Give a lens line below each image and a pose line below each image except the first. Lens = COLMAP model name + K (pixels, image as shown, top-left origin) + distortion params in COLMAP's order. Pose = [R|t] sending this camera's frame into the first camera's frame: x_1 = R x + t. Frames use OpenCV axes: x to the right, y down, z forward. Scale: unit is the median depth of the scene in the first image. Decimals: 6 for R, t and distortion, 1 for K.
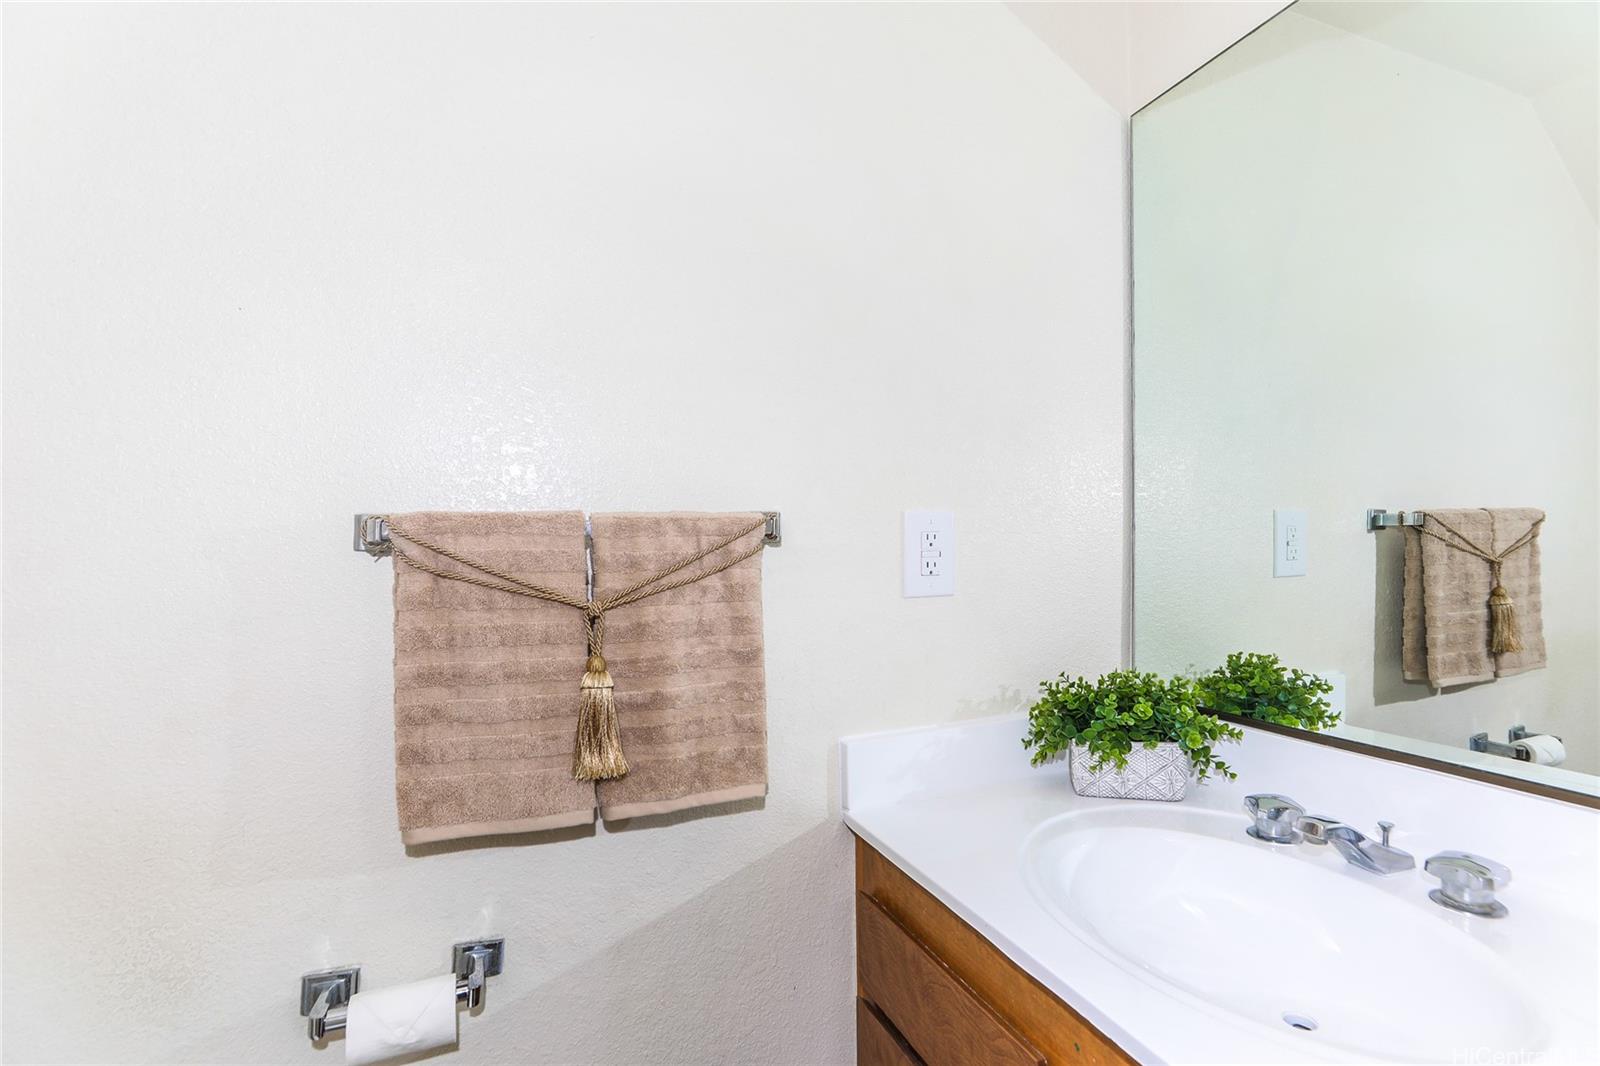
lens RADIAL K [[741.0, 0, 822.9], [0, 741.0, 544.5], [0, 0, 1]] dist [-0.031696, 0.012351]
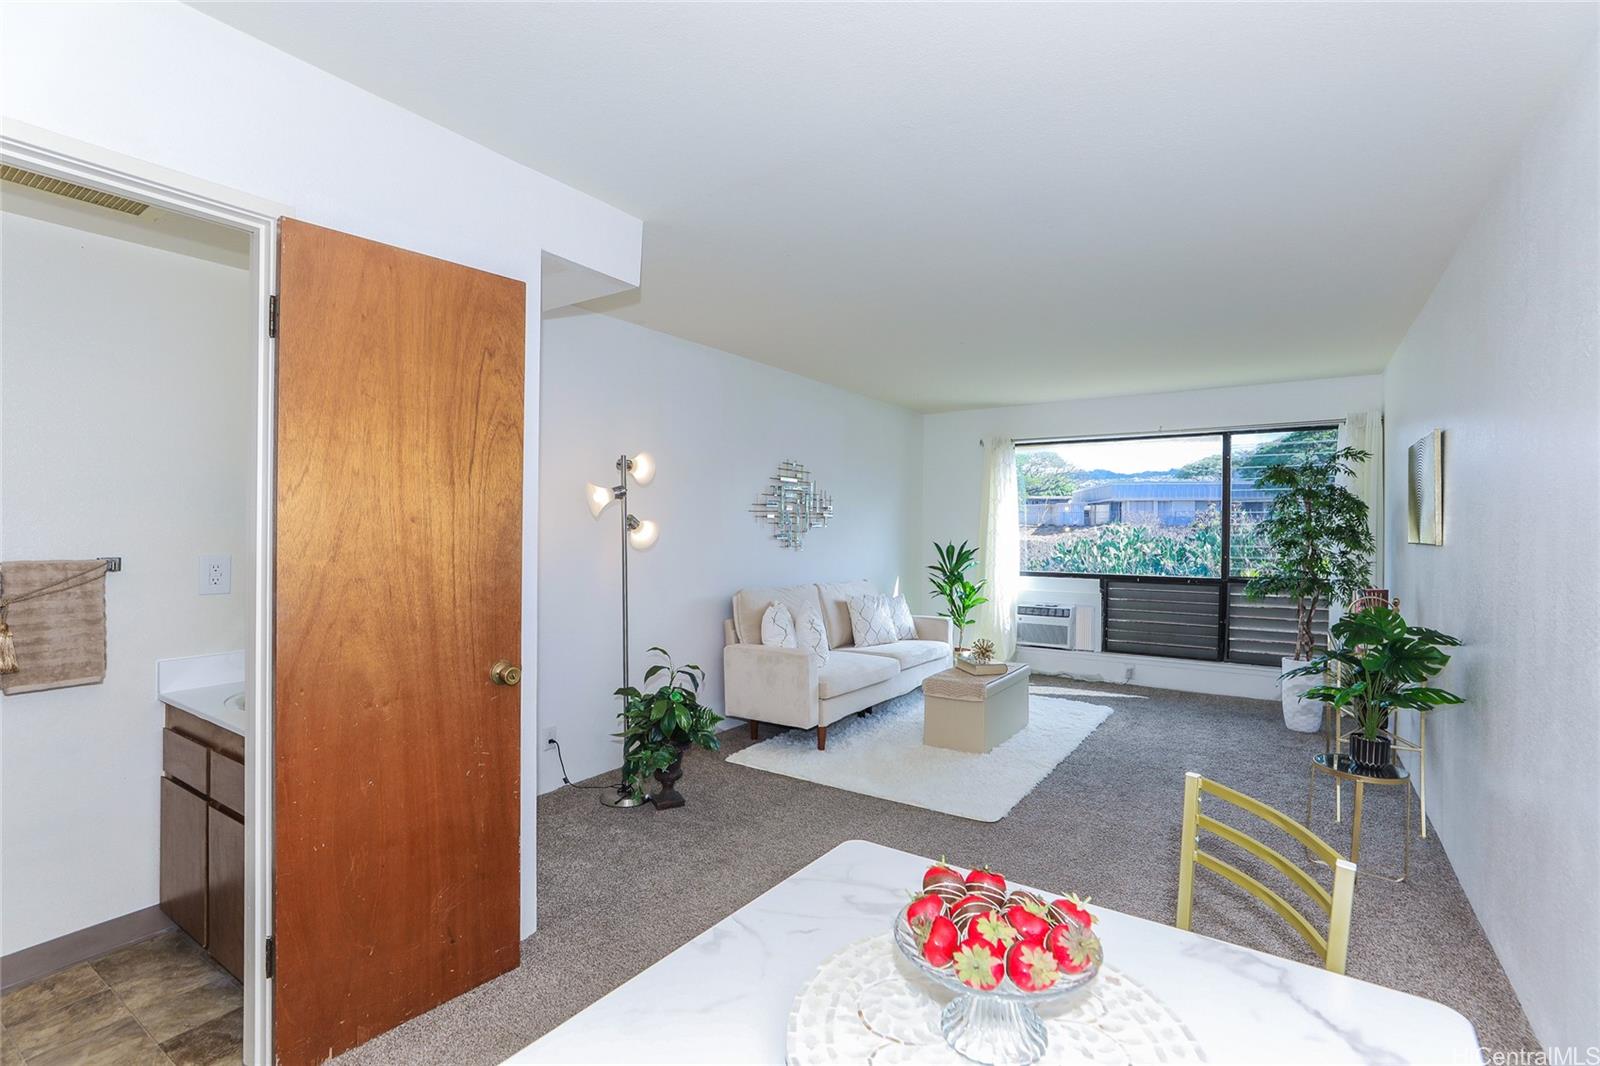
lens RADIAL K [[741.4, 0, 804.8], [0, 741.4, 529.0], [0, 0, 1]] dist [-0.032271, 0.013594]
pose [[0.849269, 0.015700, 0.527727, 0.535135], [-0.007837, 0.999823, -0.017133, -0.109245], [-0.527902, 0.010415, 0.849241, -1.953776]]
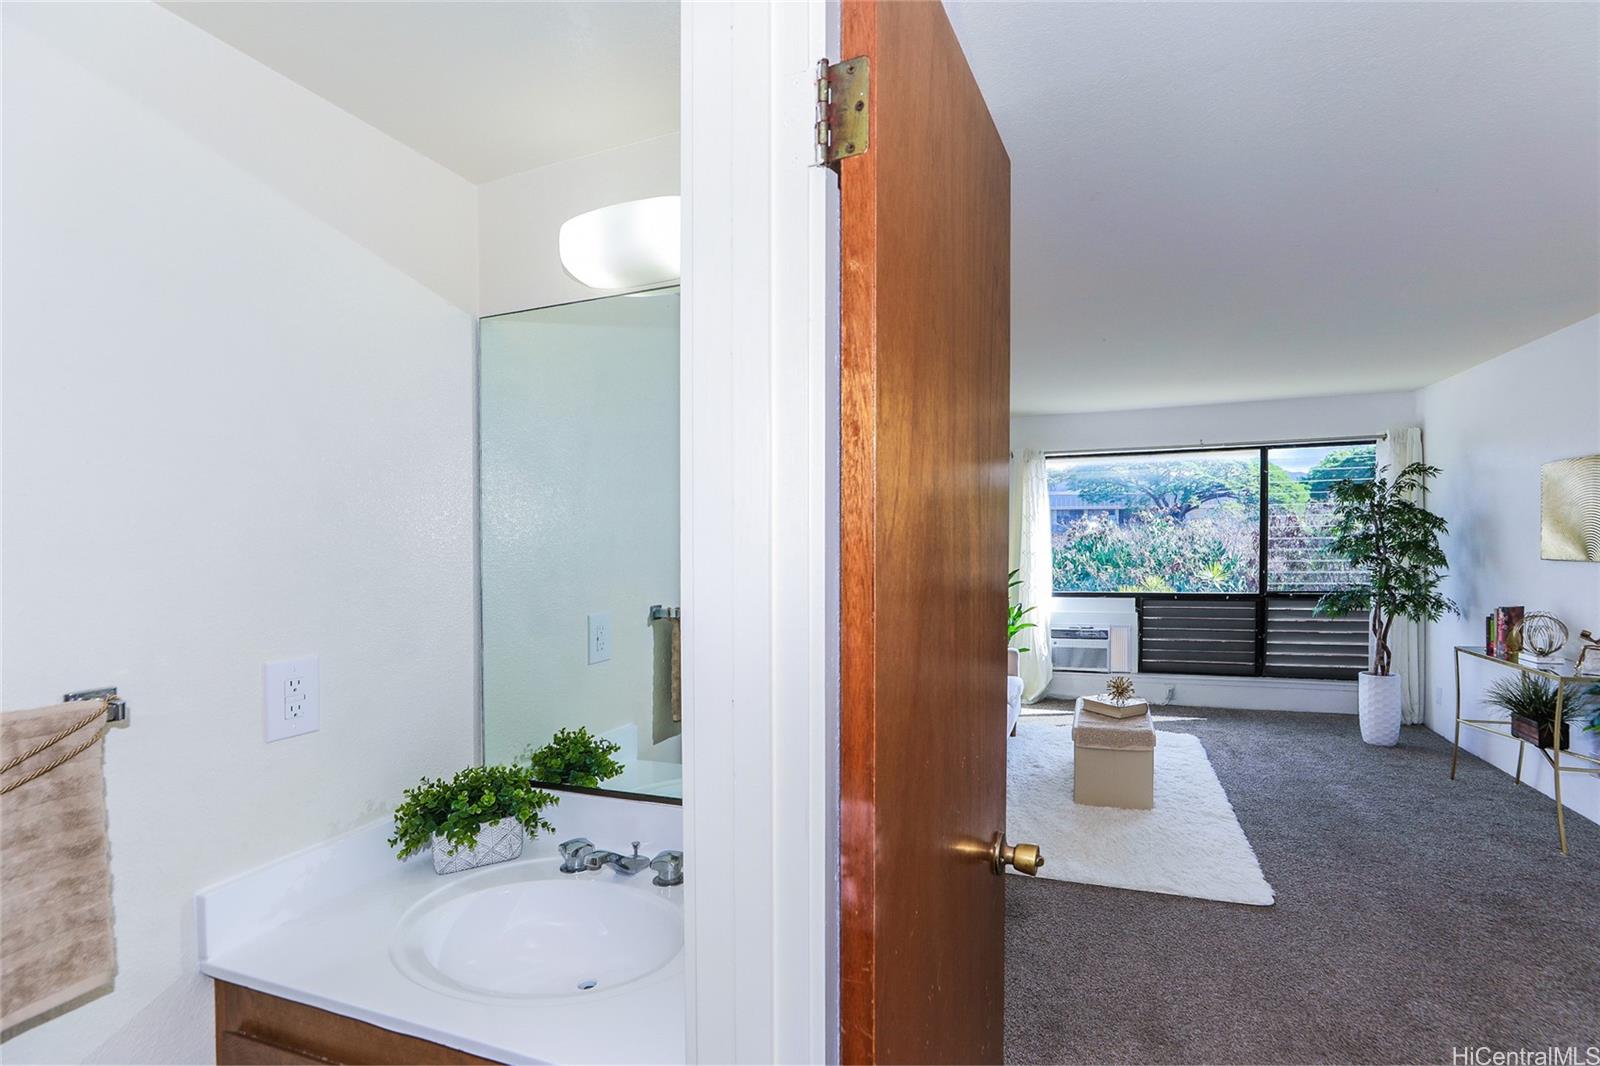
lens RADIAL K [[741.0, 0, 822.9], [0, 741.0, 544.5], [0, 0, 1]] dist [-0.031696, 0.012351]
pose [[0.691141, -0.003331, 0.722712, -0.109600], [0.017575, 0.999771, -0.012199, -0.211178], [-0.722506, 0.021133, 0.691041, -0.376780]]
